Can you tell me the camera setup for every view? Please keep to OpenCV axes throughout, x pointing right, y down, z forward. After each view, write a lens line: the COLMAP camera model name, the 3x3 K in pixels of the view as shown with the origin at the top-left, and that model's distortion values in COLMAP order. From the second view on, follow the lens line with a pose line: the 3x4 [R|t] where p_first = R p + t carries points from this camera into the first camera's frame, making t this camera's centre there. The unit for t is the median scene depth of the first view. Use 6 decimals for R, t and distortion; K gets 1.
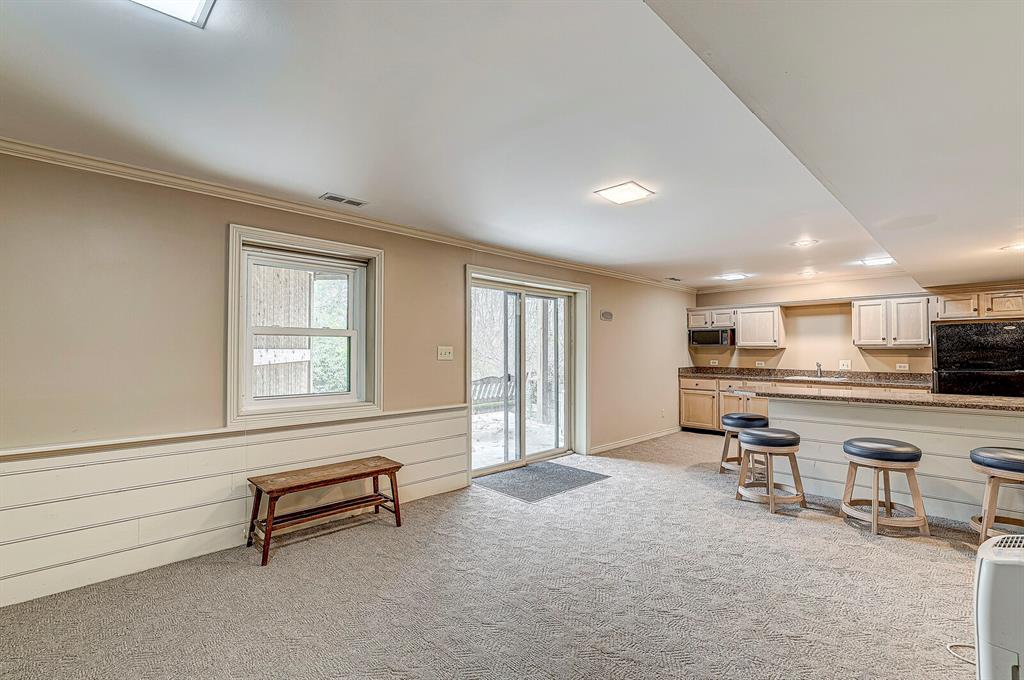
lens RADIAL K [[463.1, 0, 512.1], [0, 463.1, 340.4], [0, 0, 1]] dist [0.000797, 0.000256]
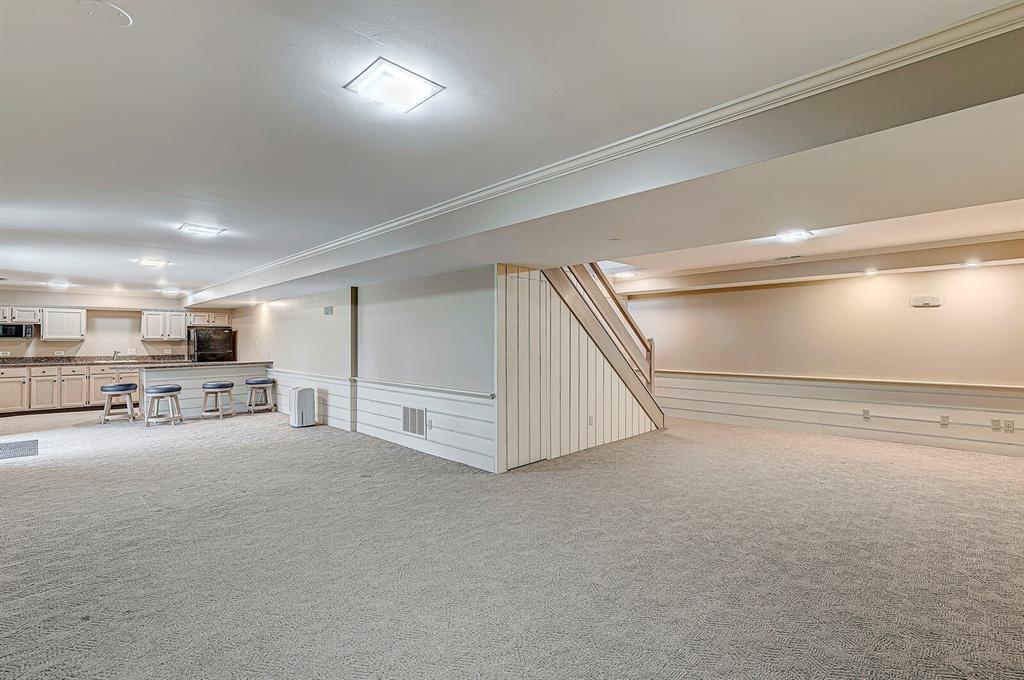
lens RADIAL K [[463.1, 0, 511.7], [0, 463.1, 339.2], [0, 0, 1]] dist [0.000797, 0.000256]
pose [[-0.022664, -0.000057, 0.999743, -0.844498], [-0.021338, 0.999772, -0.000427, -0.013818], [-0.999515, -0.021342, -0.022660, -0.219703]]
